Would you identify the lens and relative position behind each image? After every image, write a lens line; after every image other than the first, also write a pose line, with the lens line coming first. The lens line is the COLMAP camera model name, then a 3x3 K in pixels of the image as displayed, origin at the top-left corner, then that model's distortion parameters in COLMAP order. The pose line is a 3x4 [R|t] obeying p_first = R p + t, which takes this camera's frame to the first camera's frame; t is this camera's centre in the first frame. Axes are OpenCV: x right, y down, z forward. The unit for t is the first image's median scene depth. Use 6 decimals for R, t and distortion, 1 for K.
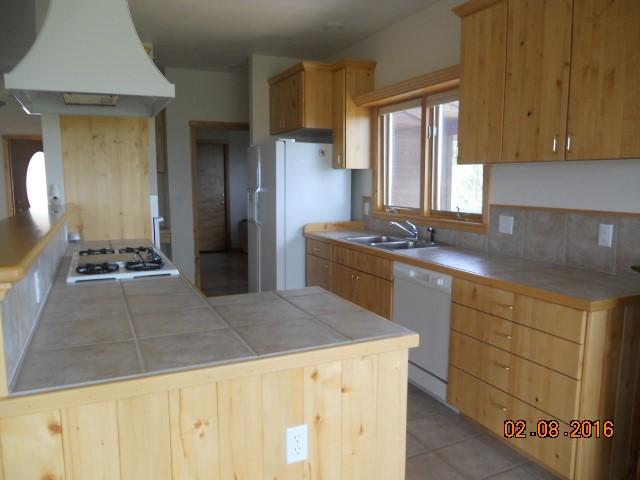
lens RADIAL K [[486.0, 0, 321.4], [0, 486.0, 239.5], [0, 0, 1]] dist [-0.044753, -0.006225]
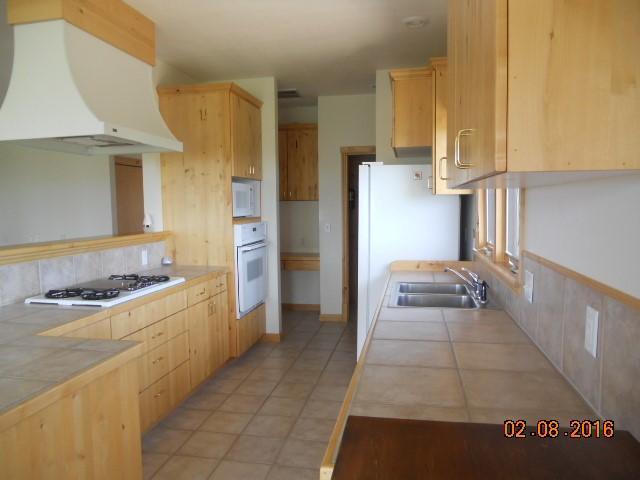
lens RADIAL K [[486.0, 0, 319.5], [0, 486.0, 241.7], [0, 0, 1]] dist [-0.044753, -0.006225]
pose [[0.808125, 0.037260, -0.587832, 0.413274], [-0.062161, 0.997819, -0.022209, -0.045006], [0.585722, 0.054488, 0.808678, 0.282095]]
